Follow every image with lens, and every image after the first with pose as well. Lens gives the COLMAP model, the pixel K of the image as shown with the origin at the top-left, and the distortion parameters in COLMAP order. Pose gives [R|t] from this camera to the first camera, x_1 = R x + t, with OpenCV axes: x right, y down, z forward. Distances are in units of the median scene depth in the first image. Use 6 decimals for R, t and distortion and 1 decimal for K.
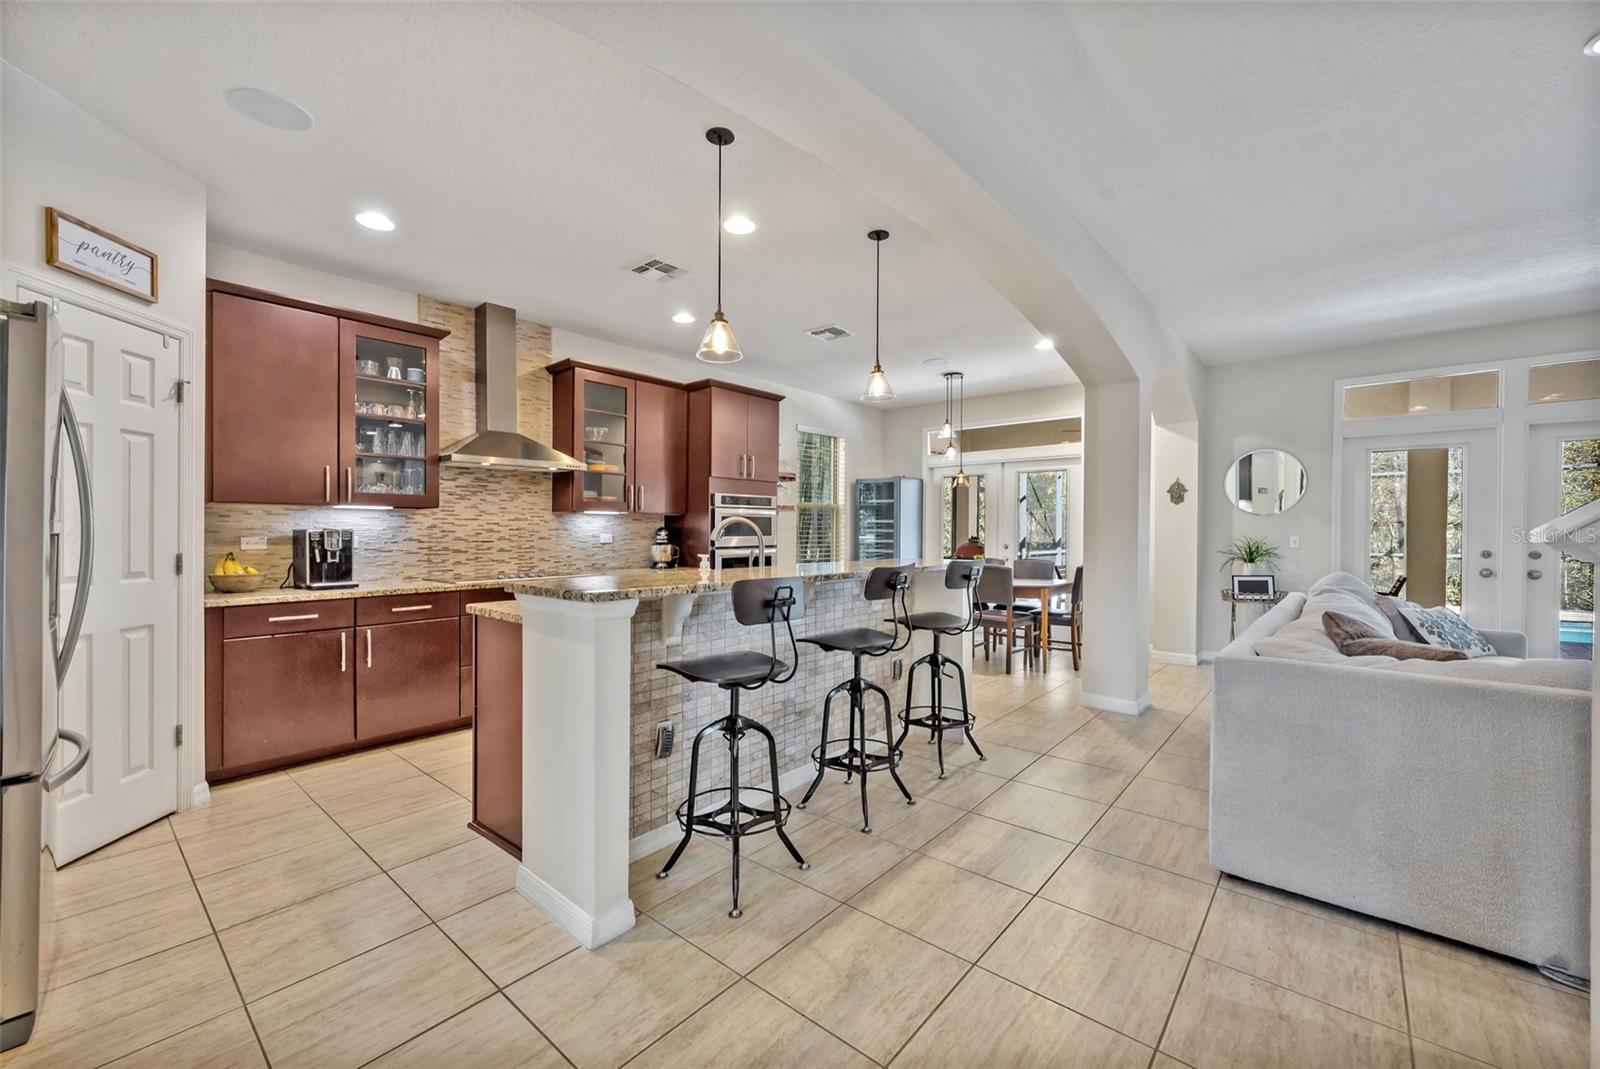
lens RADIAL K [[647.5, 0, 792.6], [0, 647.5, 535.0], [0, 0, 1]] dist [-0.001338, 0.000163]
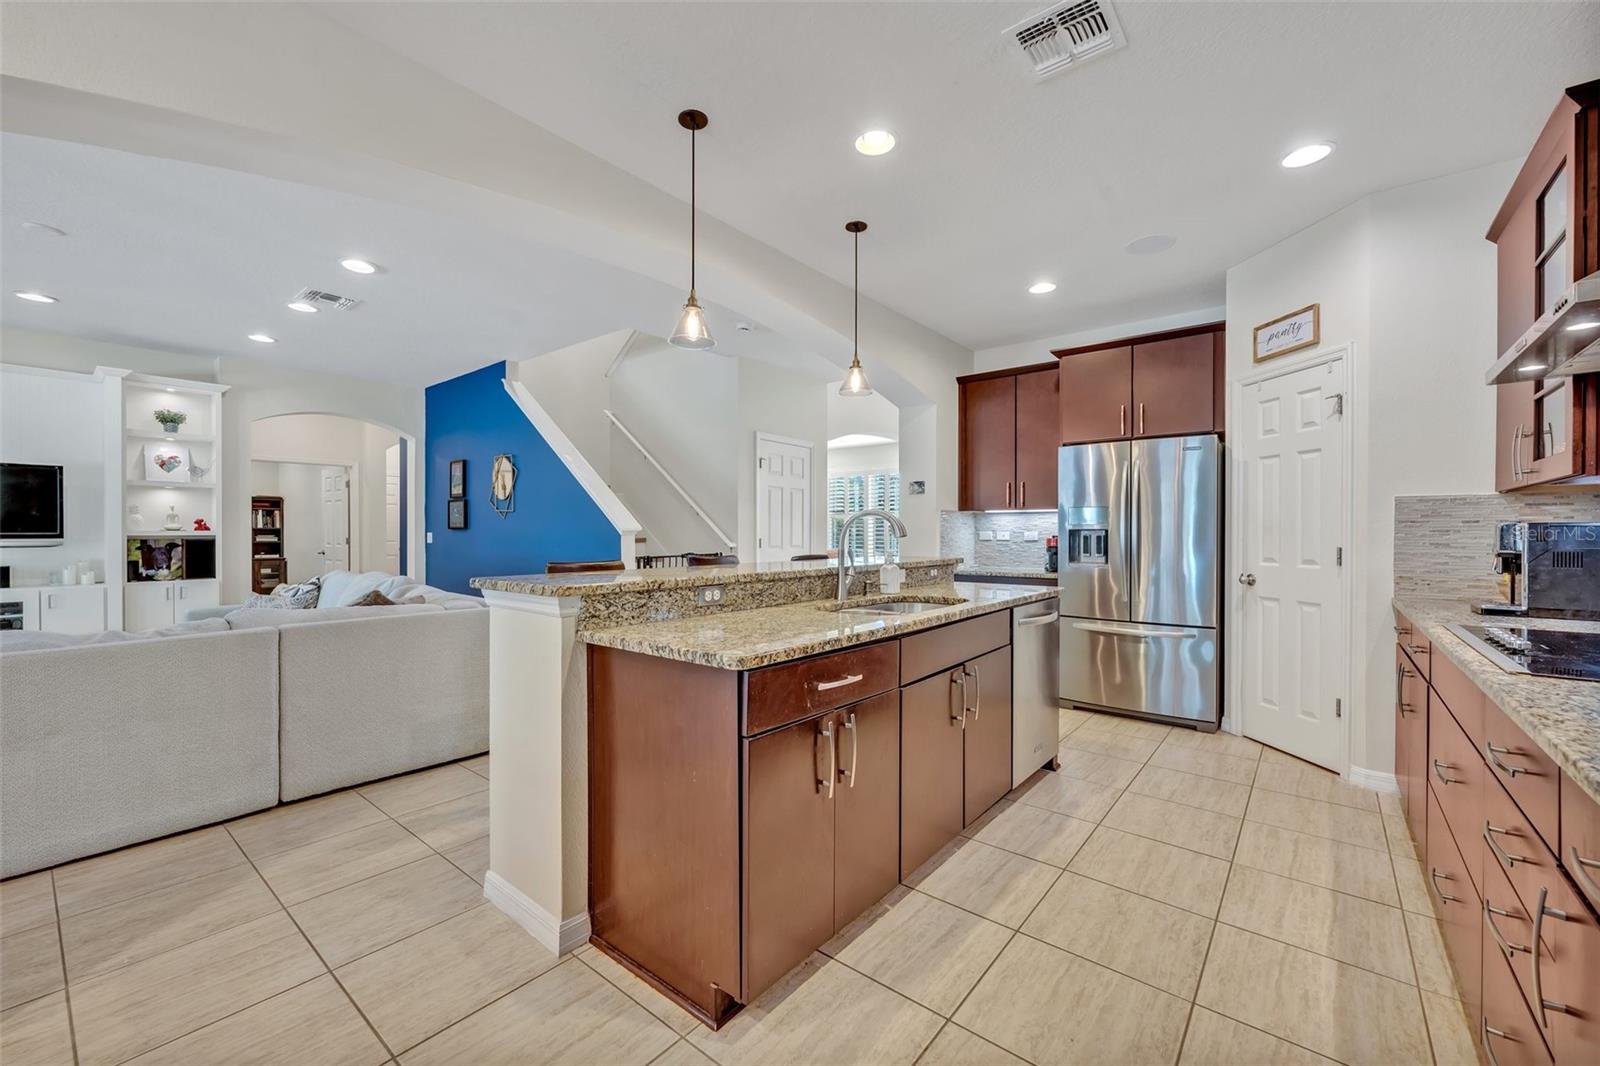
lens RADIAL K [[647.5, 0, 793.1], [0, 647.5, 536.2], [0, 0, 1]] dist [-0.001338, 0.000163]
pose [[-0.999592, -0.000144, -0.028573, 0.026161], [-0.000491, 0.999926, 0.012138, -0.003237], [0.028569, 0.012147, -0.999518, 1.321720]]
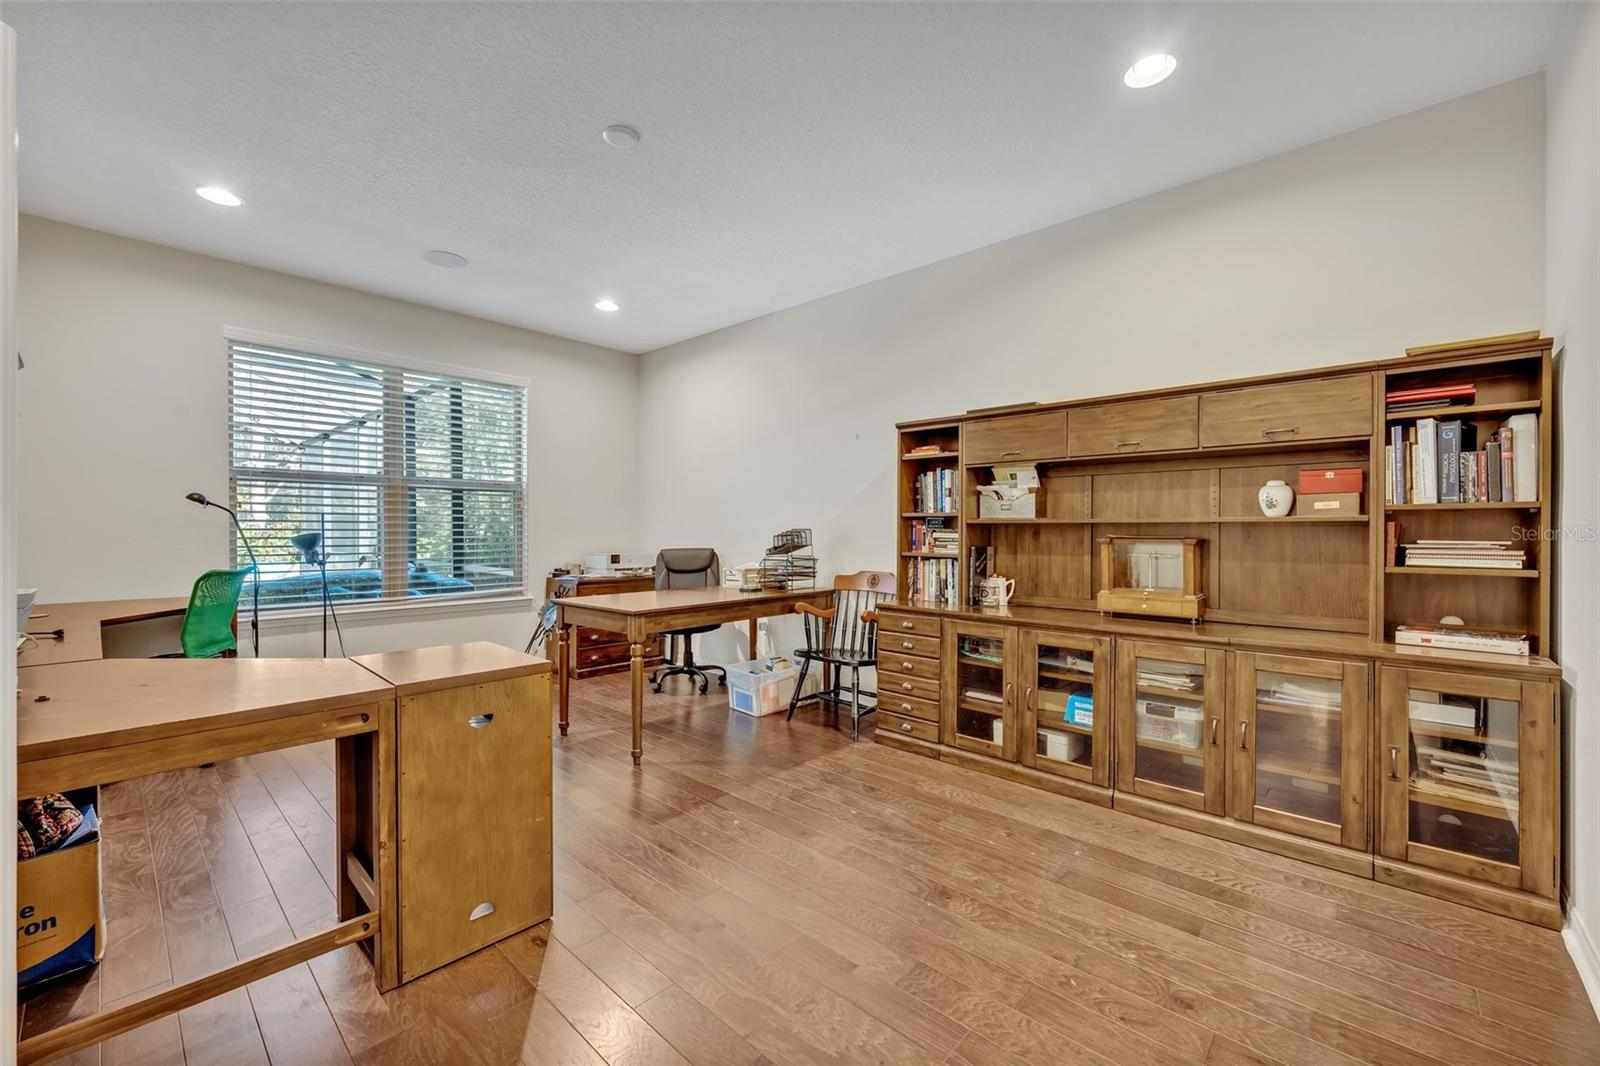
lens RADIAL K [[647.5, 0, 808.3], [0, 647.5, 533.7], [0, 0, 1]] dist [-0.001338, 0.000163]
pose [[0.028398, -0.013976, 0.999499, 1.367710], [0.001815, 0.999901, 0.013930, 0.010875], [-0.999595, 0.001418, 0.028421, -0.598359]]
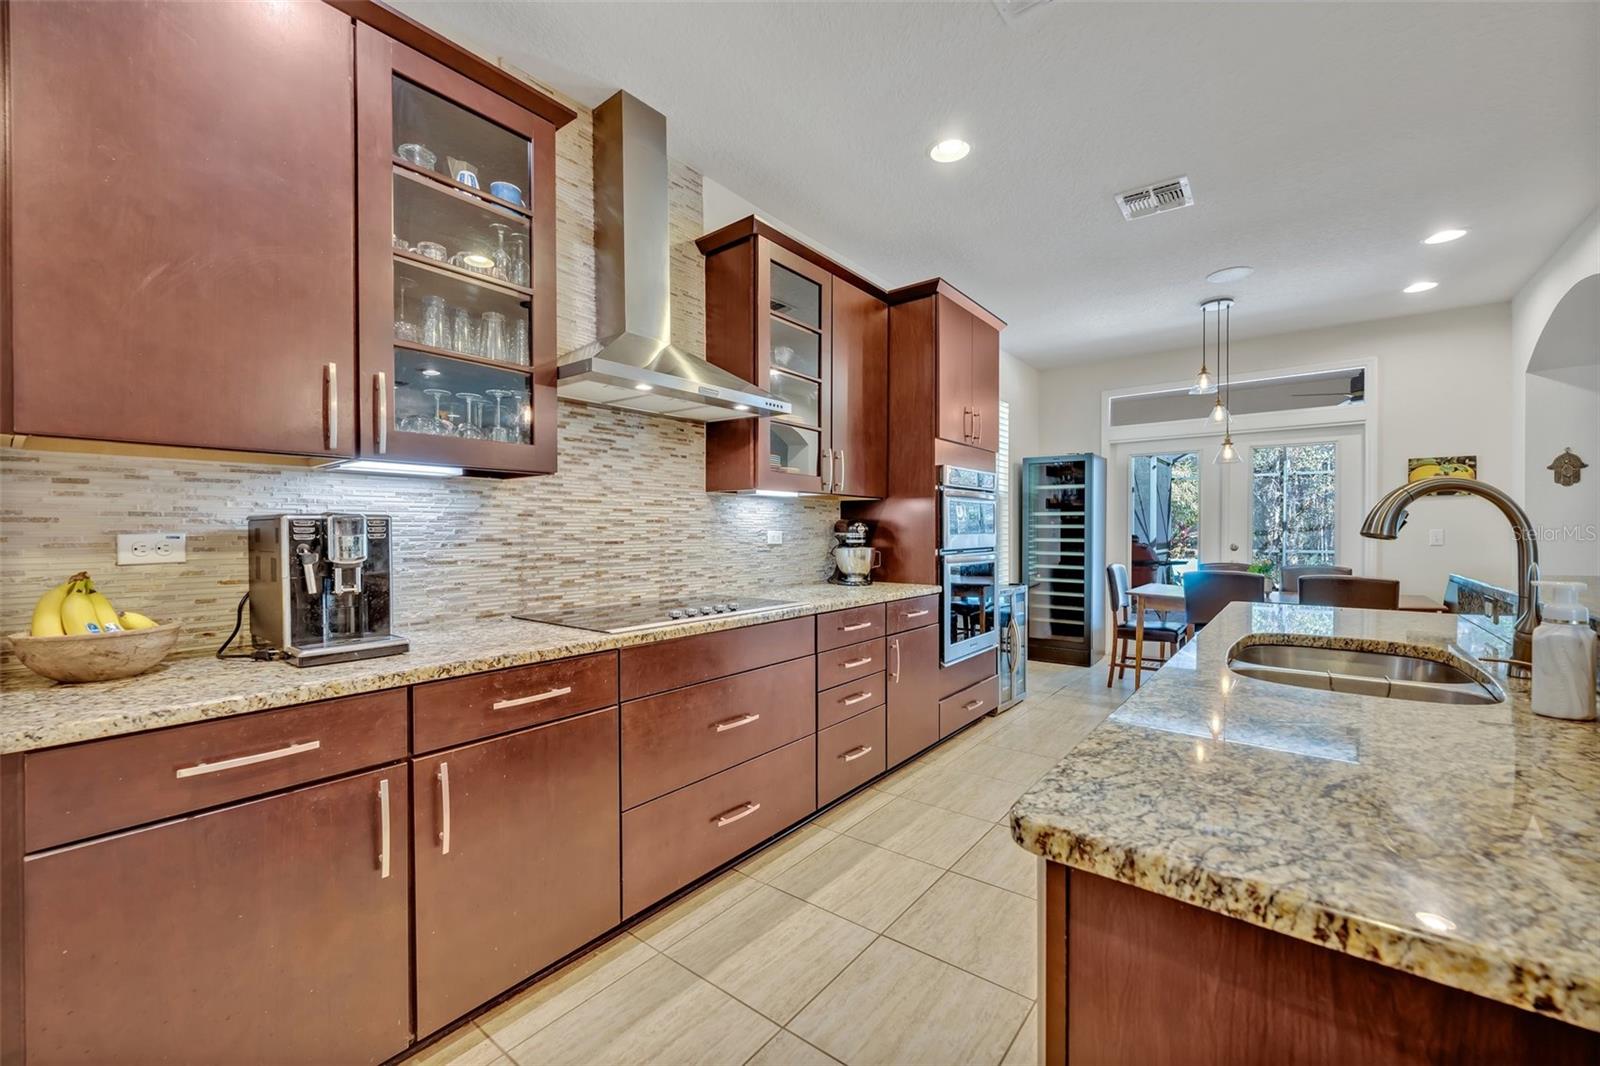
lens RADIAL K [[647.5, 0, 787.1], [0, 647.5, 540.8], [0, 0, 1]] dist [-0.001338, 0.000163]
pose [[0.999350, -0.002622, 0.035950, -0.356726], [0.002321, 0.999962, 0.008425, 0.004263], [-0.035971, -0.008336, 0.999318, 0.462155]]
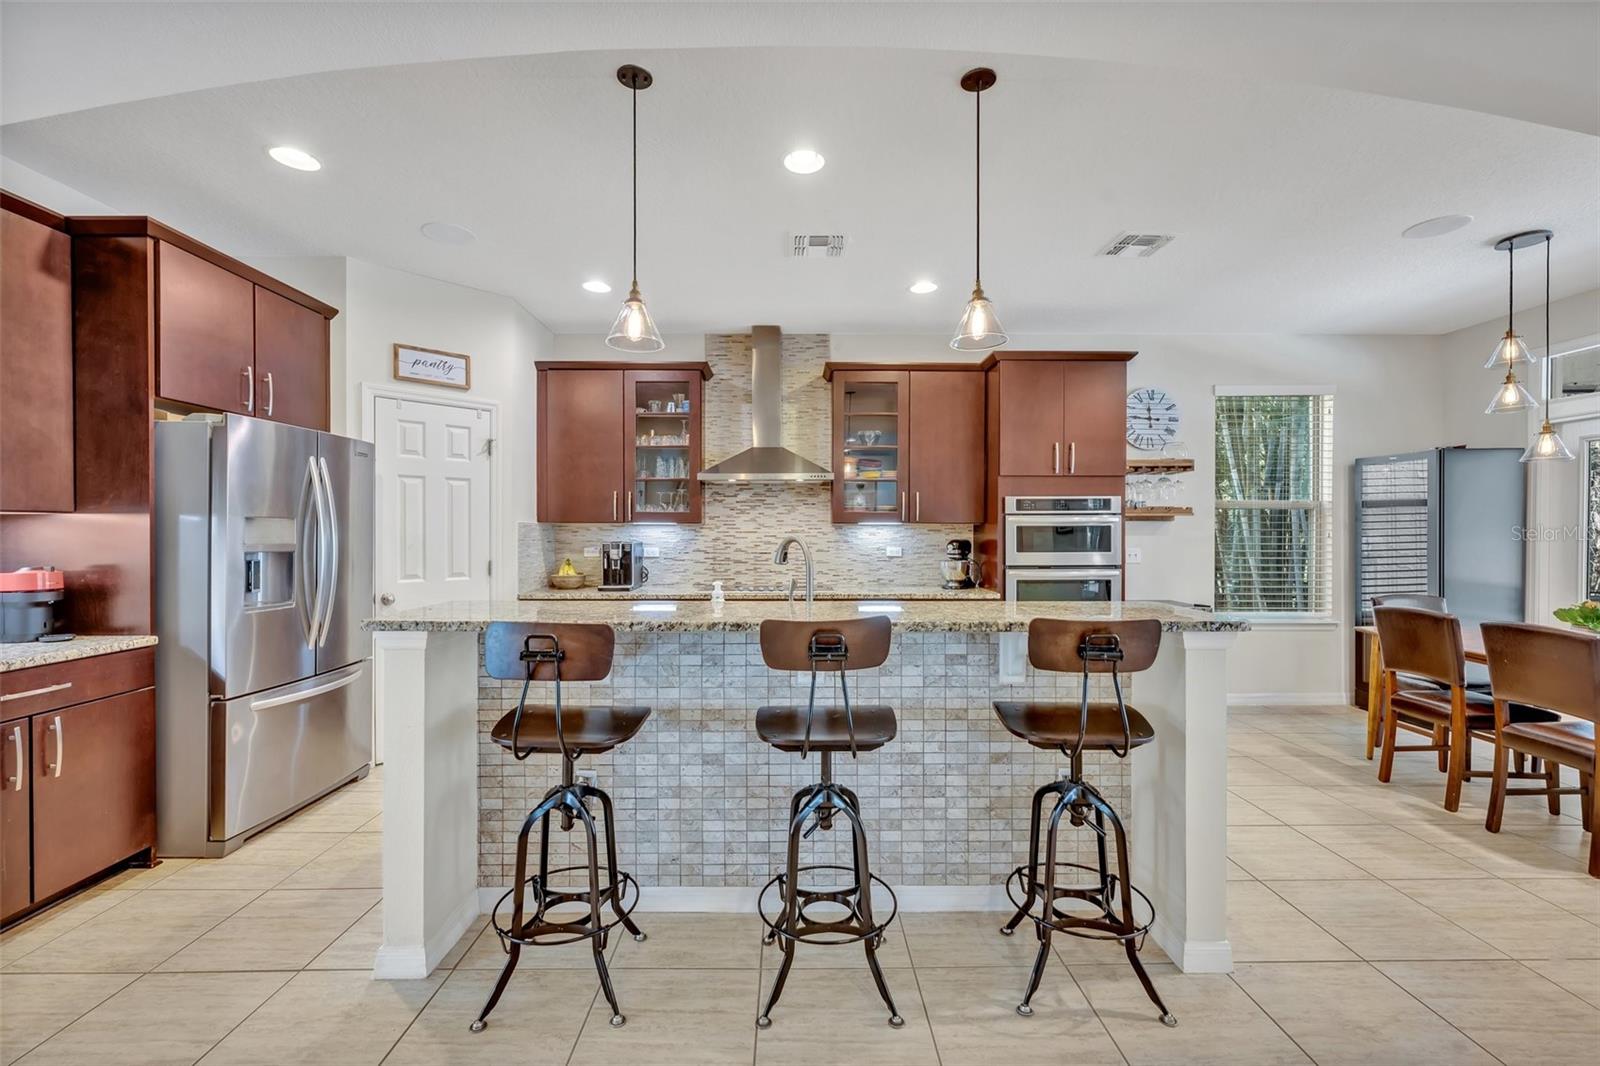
lens RADIAL K [[647.5, 0, 795.2], [0, 647.5, 538.5], [0, 0, 1]] dist [-0.001338, 0.000163]
pose [[0.662176, 0.007140, -0.749314, 0.362247], [-0.005900, 0.999973, 0.004315, -0.019138], [0.749325, 0.001563, 0.662201, 0.349757]]
